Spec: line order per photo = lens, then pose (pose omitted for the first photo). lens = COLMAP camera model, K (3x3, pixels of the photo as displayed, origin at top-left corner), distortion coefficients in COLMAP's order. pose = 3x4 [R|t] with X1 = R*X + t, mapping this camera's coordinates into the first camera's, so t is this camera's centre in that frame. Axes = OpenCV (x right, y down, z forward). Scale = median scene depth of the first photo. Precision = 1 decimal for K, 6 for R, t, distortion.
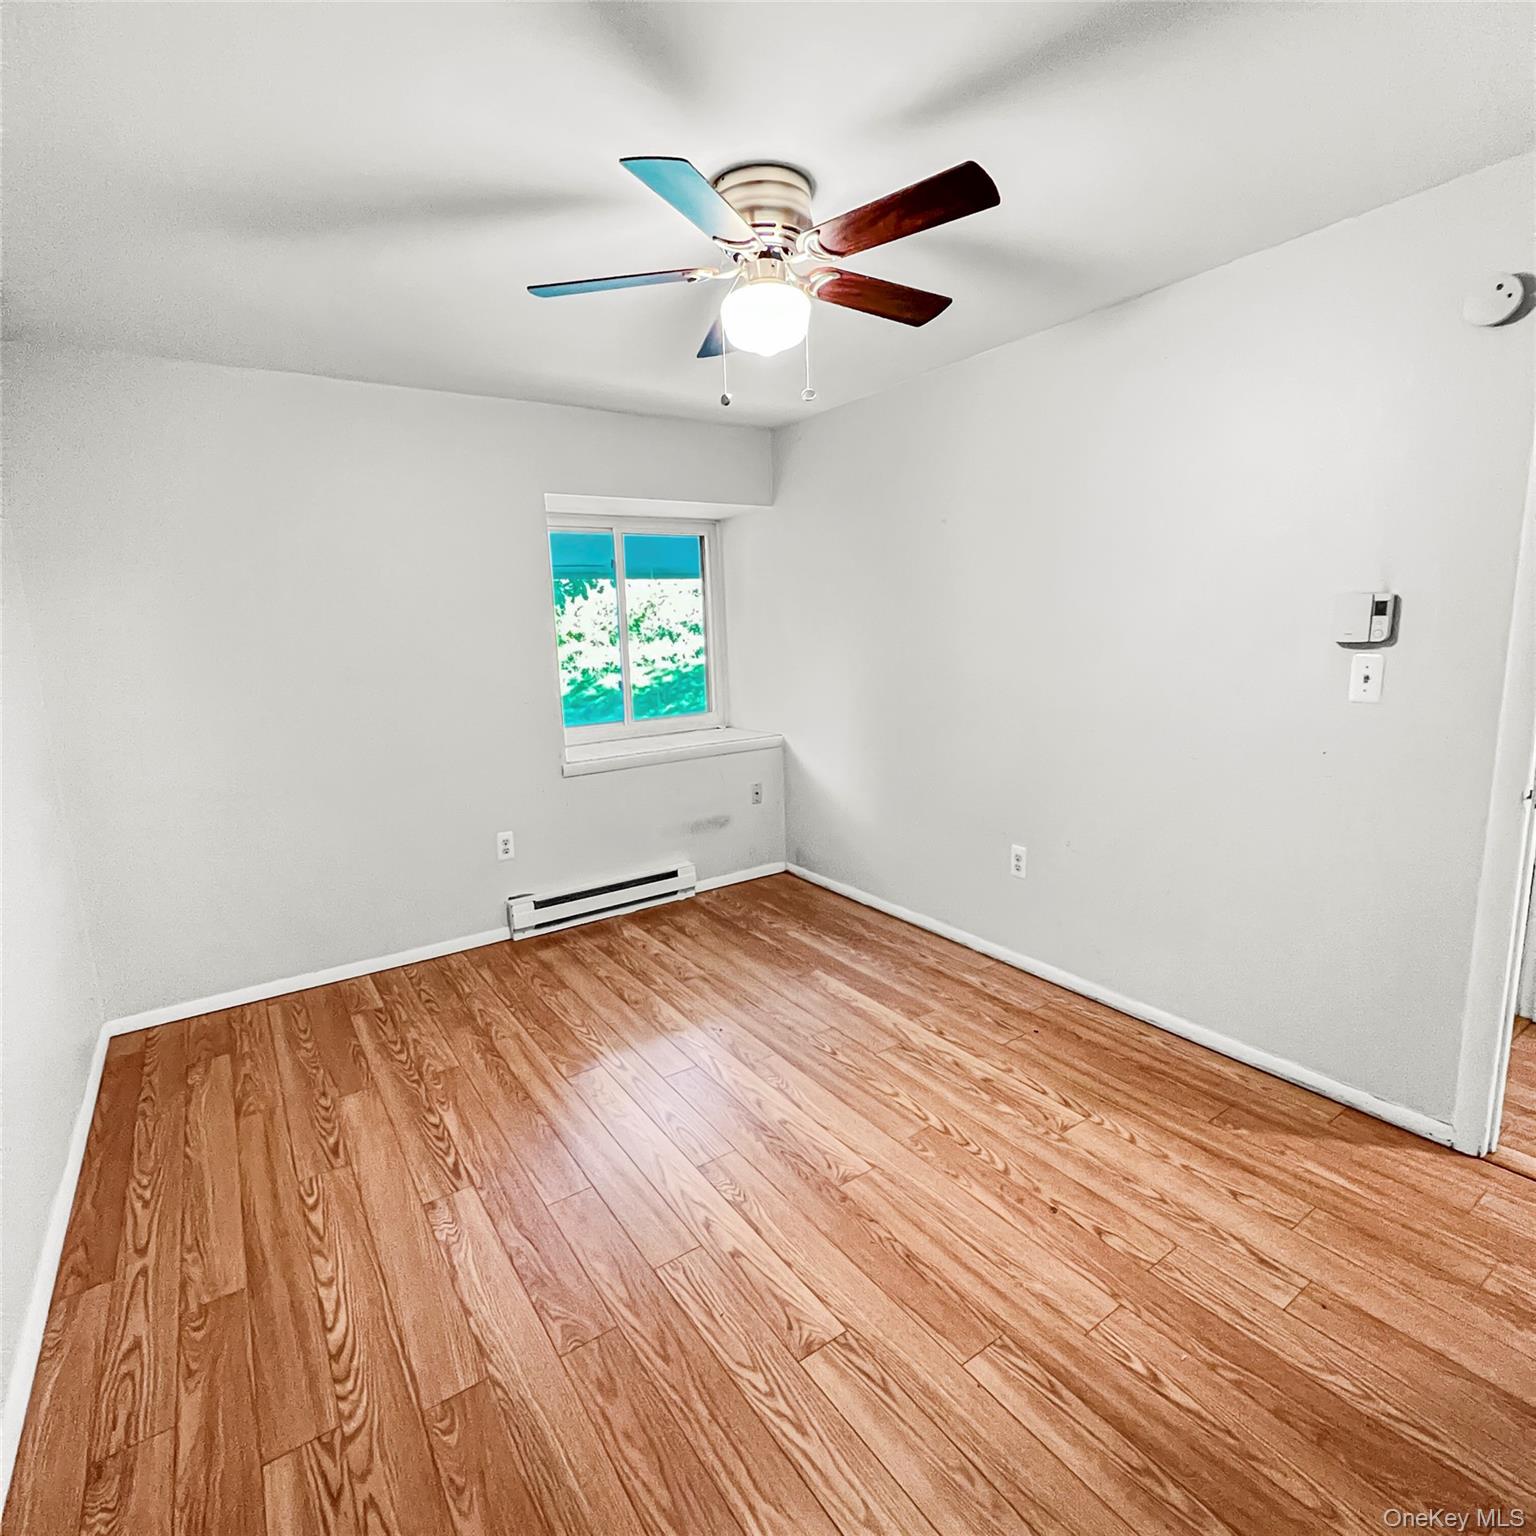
lens RADIAL K [[821.1, 0, 766.5], [0, 821.1, 763.3], [0, 0, 1]] dist [-0.002590, 0.003262]
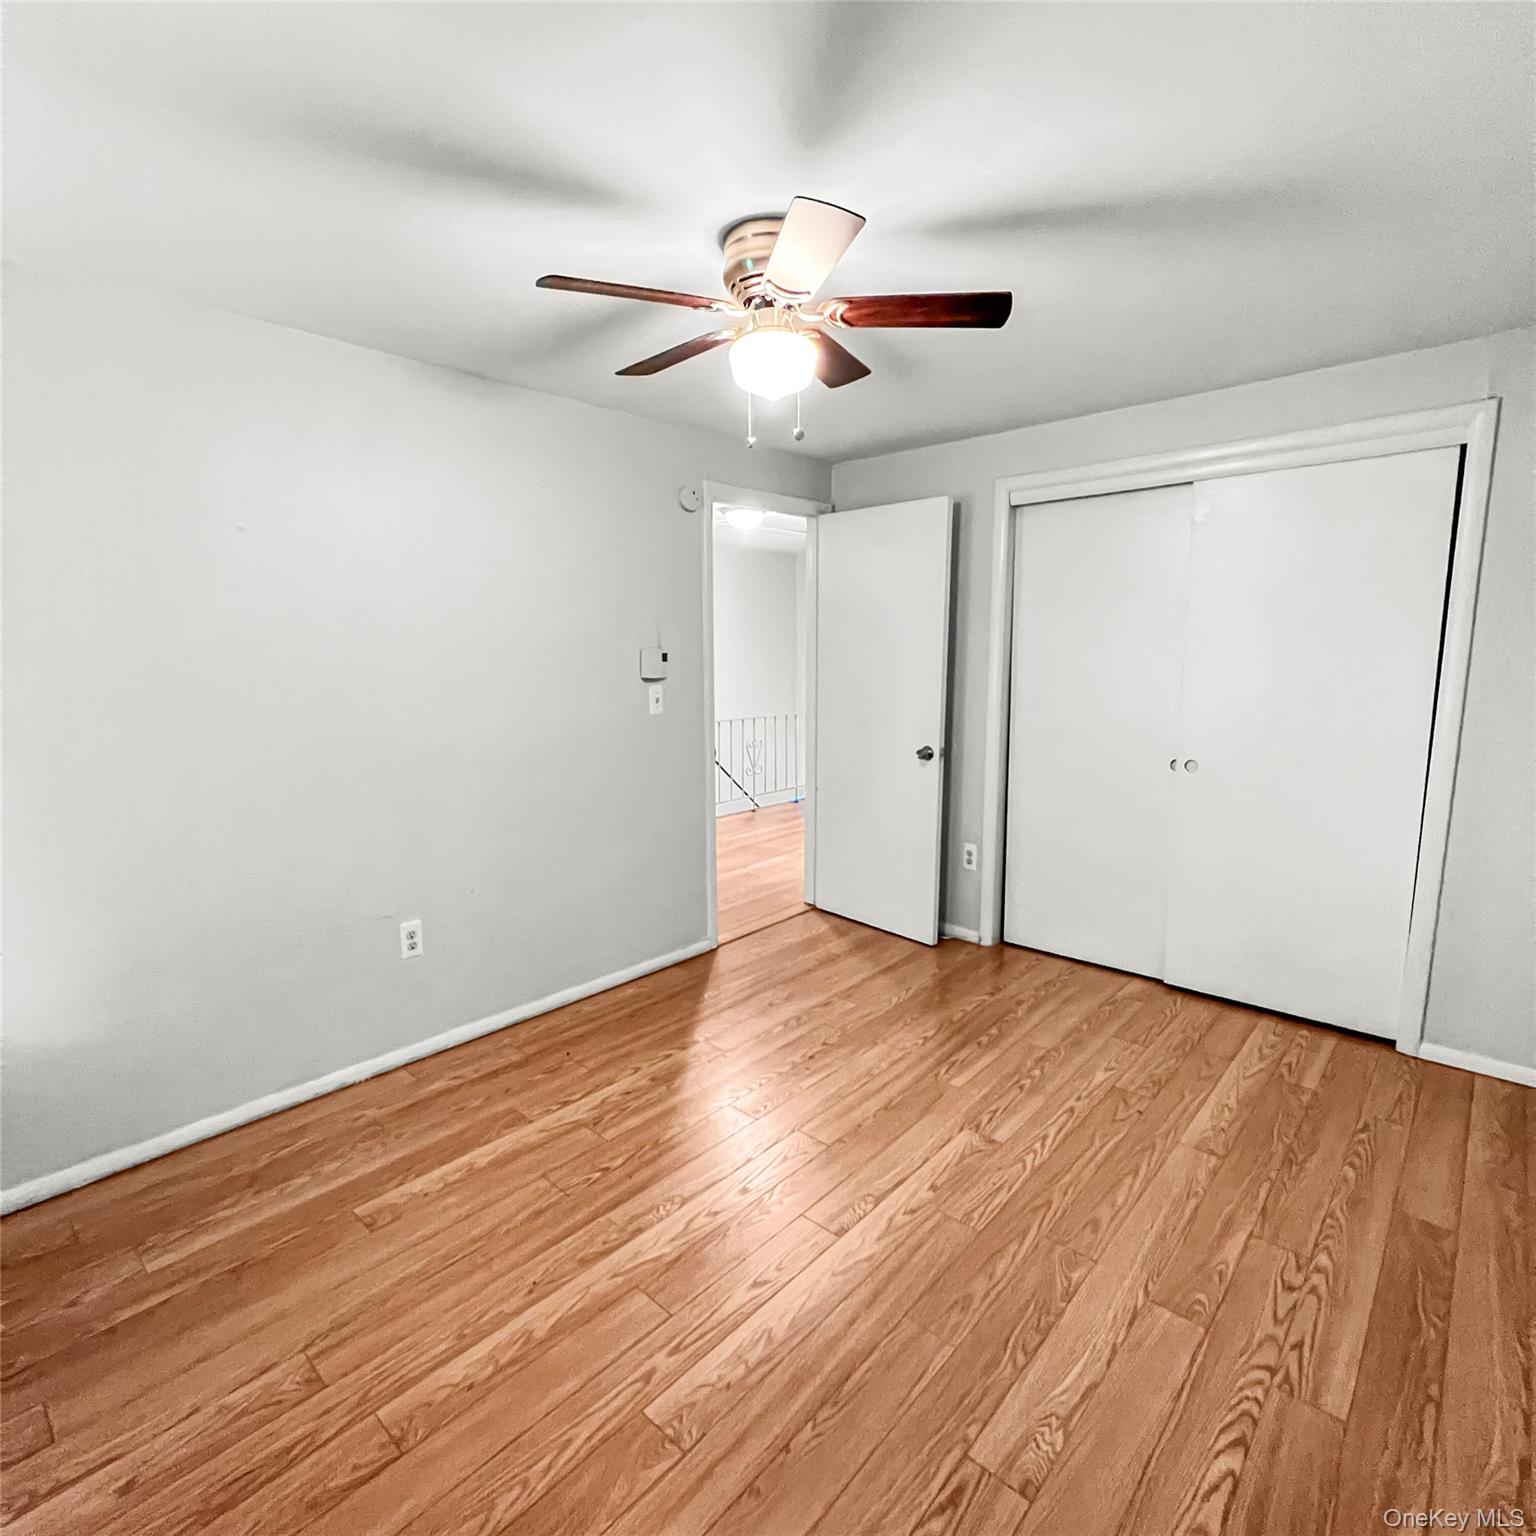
lens RADIAL K [[821.1, 0, 766.5], [0, 821.1, 763.3], [0, 0, 1]] dist [-0.002590, 0.003262]
pose [[-0.233037, -0.102723, 0.967027, -0.943024], [0.185622, 0.971423, 0.147922, -0.189226], [-0.954588, 0.213973, -0.207310, 1.198493]]
